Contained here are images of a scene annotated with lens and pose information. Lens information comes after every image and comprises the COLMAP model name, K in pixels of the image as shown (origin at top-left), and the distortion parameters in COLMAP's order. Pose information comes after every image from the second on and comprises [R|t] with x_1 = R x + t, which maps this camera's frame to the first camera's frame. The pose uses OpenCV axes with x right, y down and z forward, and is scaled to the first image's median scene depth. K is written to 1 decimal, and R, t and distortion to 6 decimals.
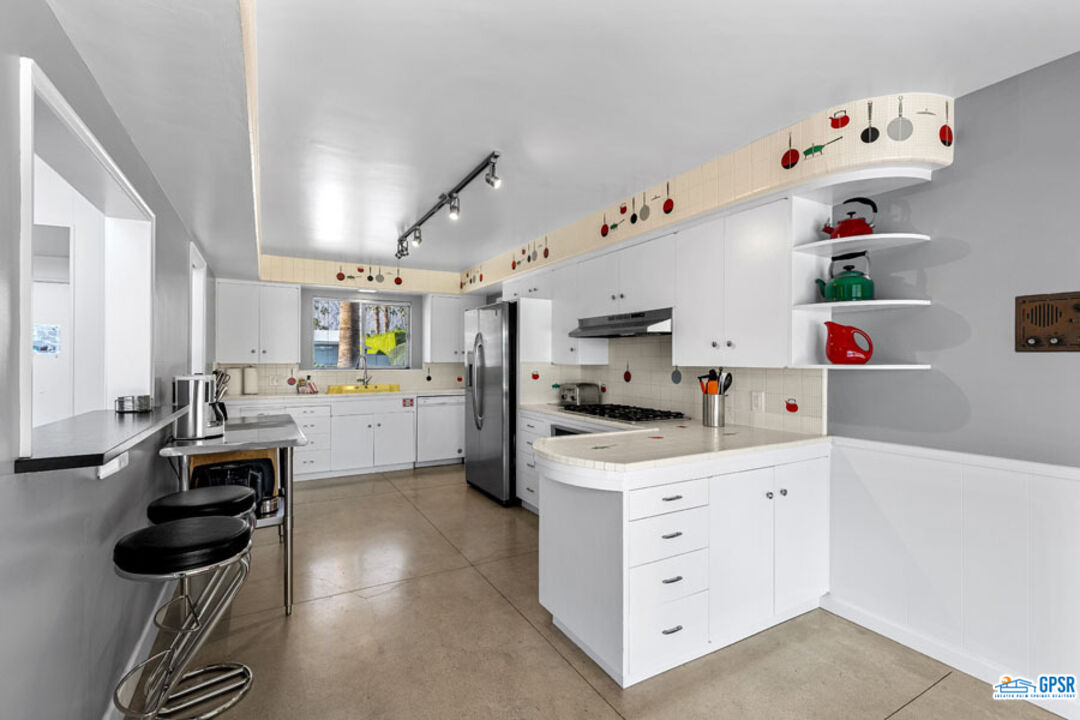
lens RADIAL K [[471.0, 0, 540.0], [0, 471.0, 360.0], [0, 0, 1]] dist [0.002501, 0.000028]
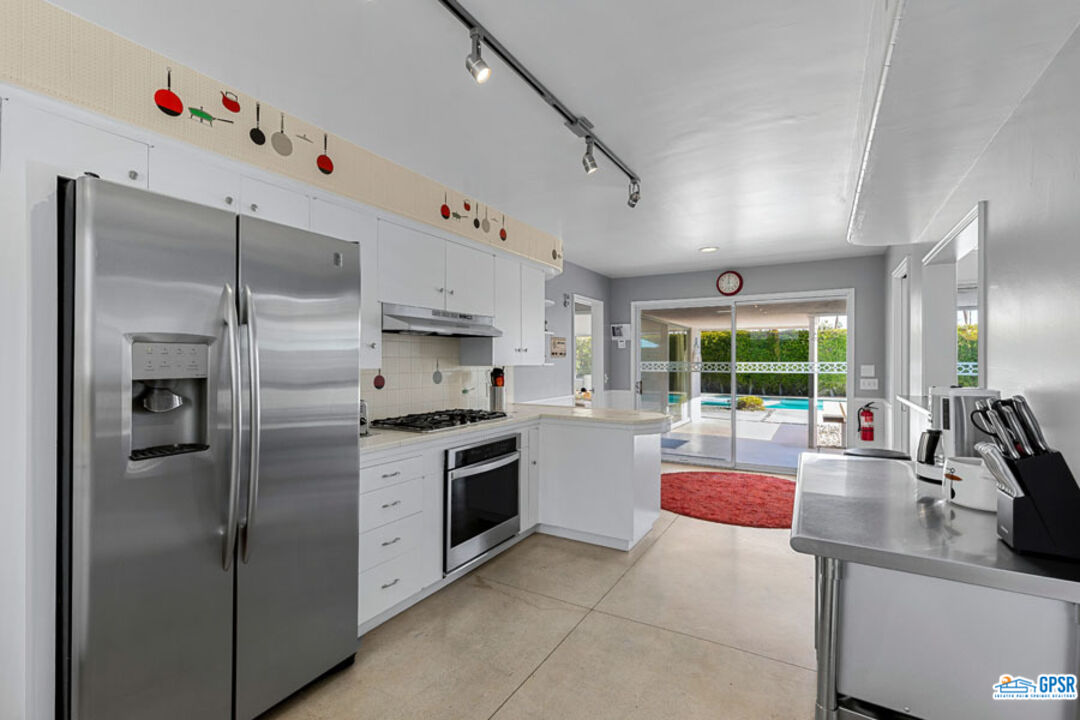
lens RADIAL K [[471.0, 0, 540.0], [0, 471.0, 360.0], [0, 0, 1]] dist [0.002501, 0.000028]
pose [[-0.494348, -0.014765, 0.869139, -0.720266], [-0.009532, 0.999888, 0.011565, -0.015761], [-0.869212, -0.002567, -0.494434, 1.308548]]
